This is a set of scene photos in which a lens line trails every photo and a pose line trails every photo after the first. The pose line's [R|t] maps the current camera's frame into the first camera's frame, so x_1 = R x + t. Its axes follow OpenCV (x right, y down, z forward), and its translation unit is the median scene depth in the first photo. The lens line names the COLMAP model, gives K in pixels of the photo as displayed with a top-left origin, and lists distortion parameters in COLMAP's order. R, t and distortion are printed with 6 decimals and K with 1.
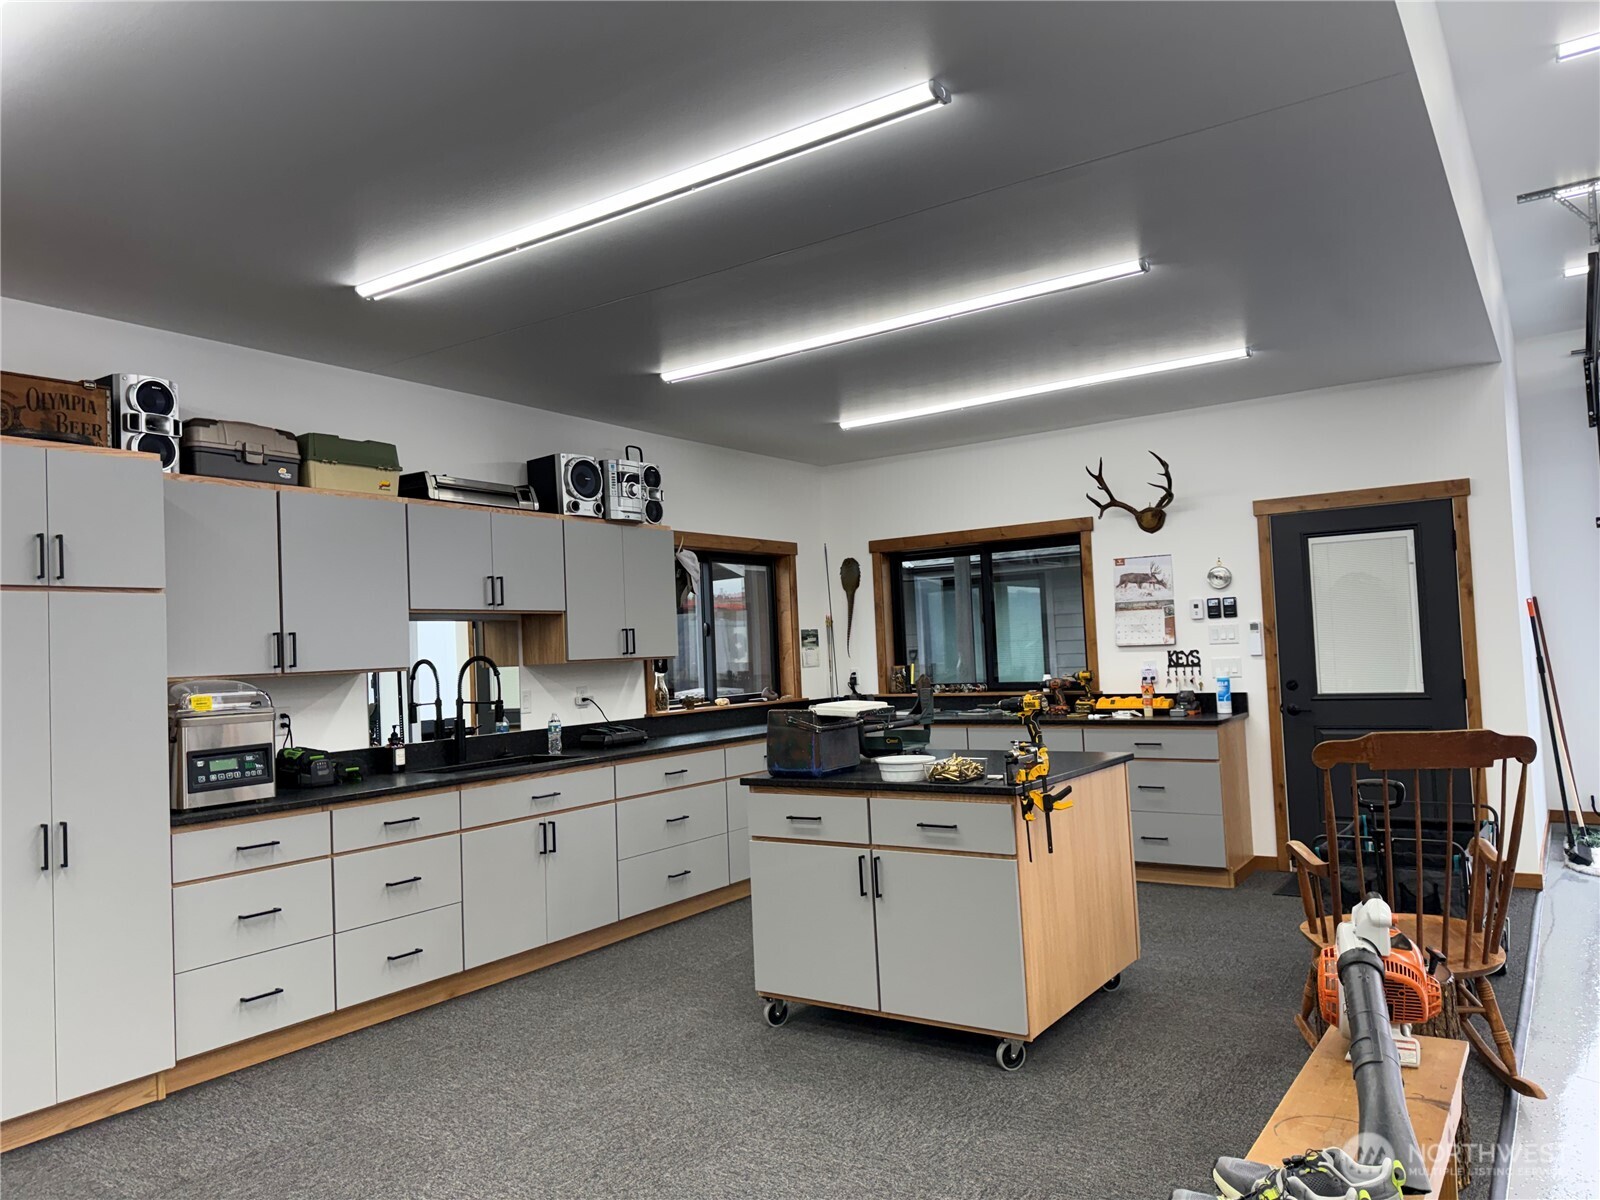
lens RADIAL K [[1103.2, 0, 803.7], [0, 1103.2, 610.1], [0, 0, 1]] dist [0.108628, -0.161808]
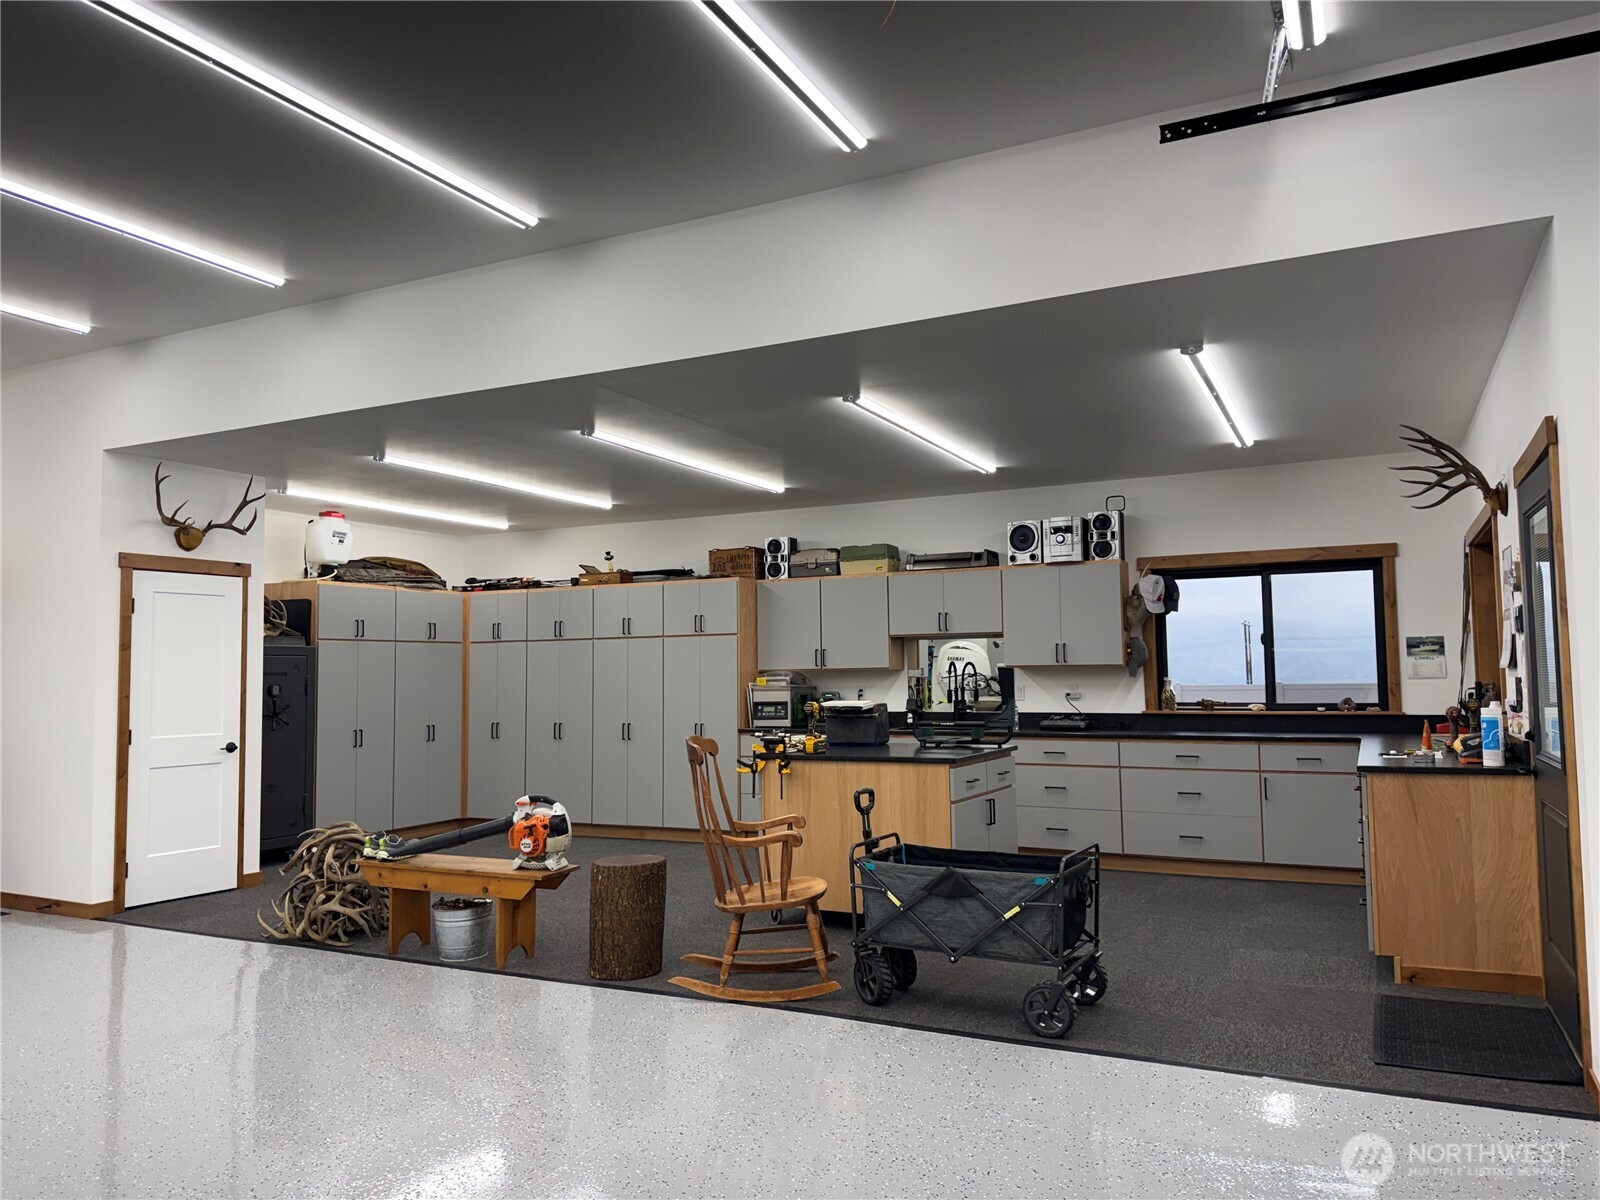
lens RADIAL K [[1103.2, 0, 803.7], [0, 1103.2, 610.1], [0, 0, 1]] dist [0.108628, -0.161808]
pose [[0.146408, -0.017518, -0.989069, 1.186702], [0.045088, 0.998922, -0.011018, -0.023788], [0.988196, -0.042982, 0.147040, 0.523602]]
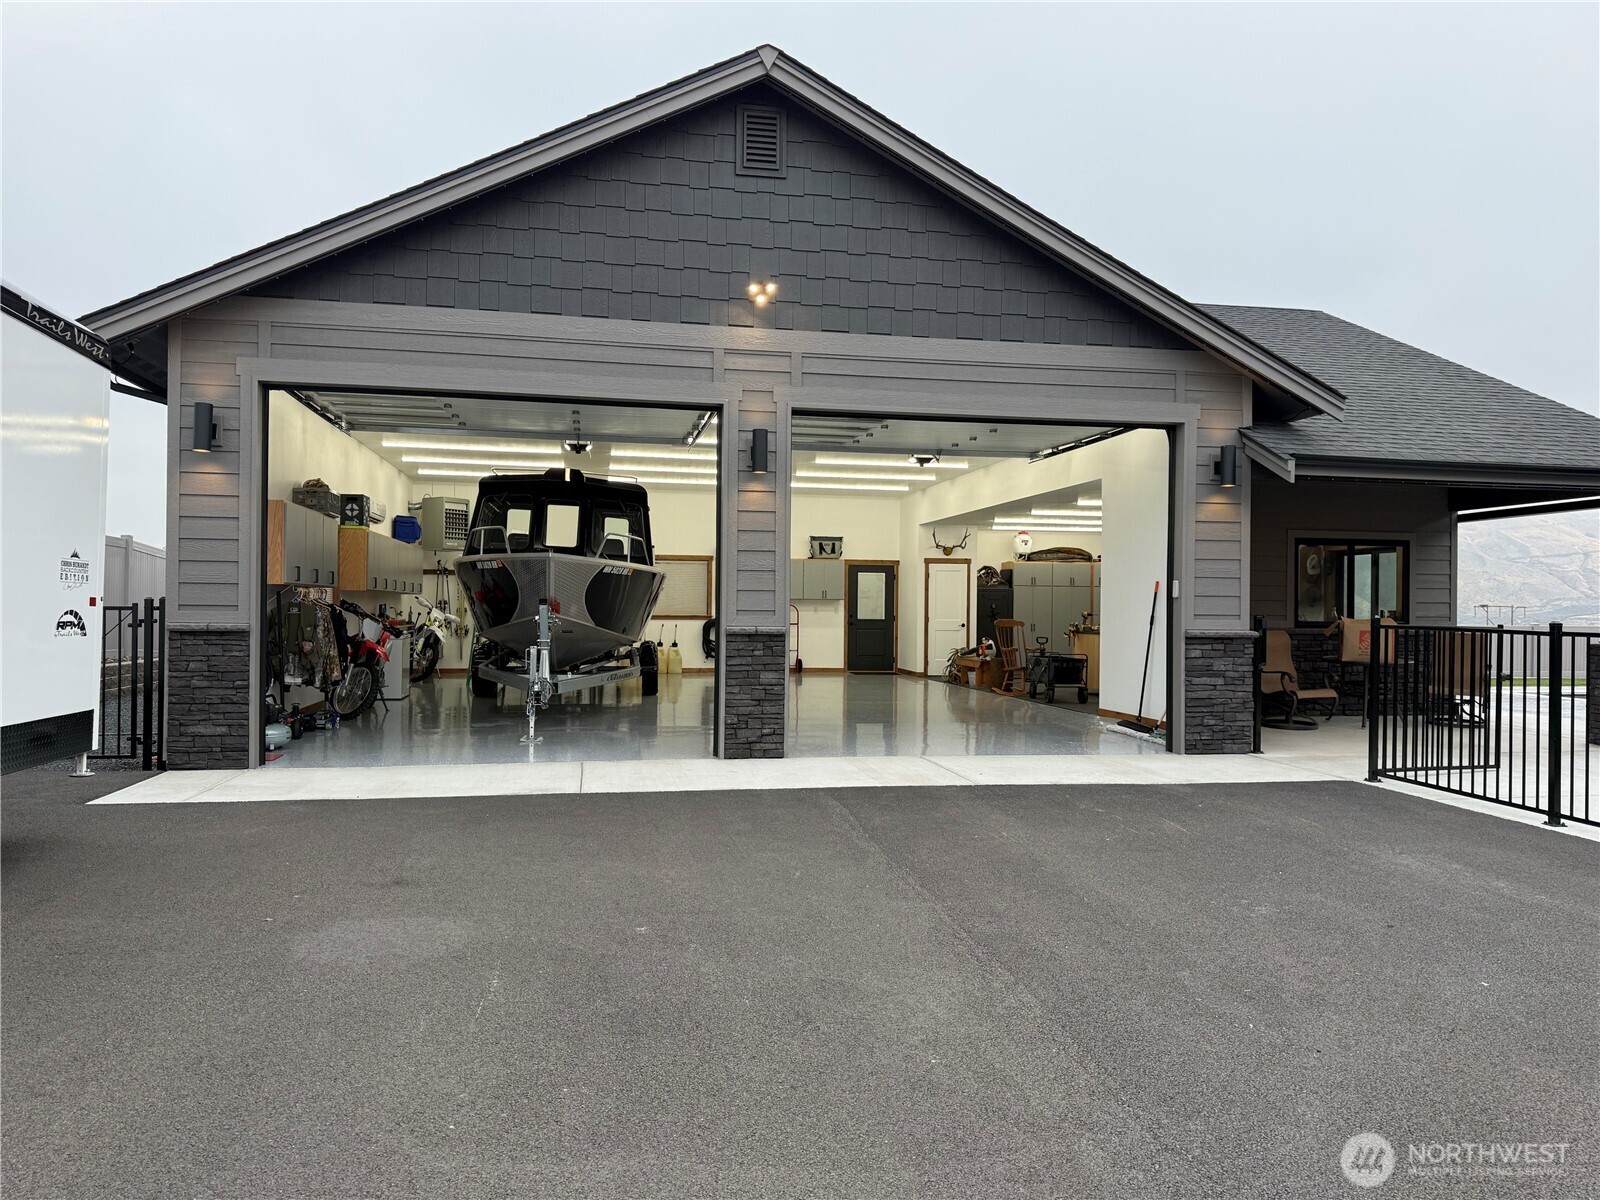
lens RADIAL K [[1103.2, 0, 803.7], [0, 1103.2, 610.1], [0, 0, 1]] dist [0.108628, -0.161808]
pose [[-0.705607, 0.033661, -0.707804, 2.669531], [0.045513, 0.998961, 0.002136, 0.010085], [0.707140, -0.030707, -0.706406, 2.188693]]
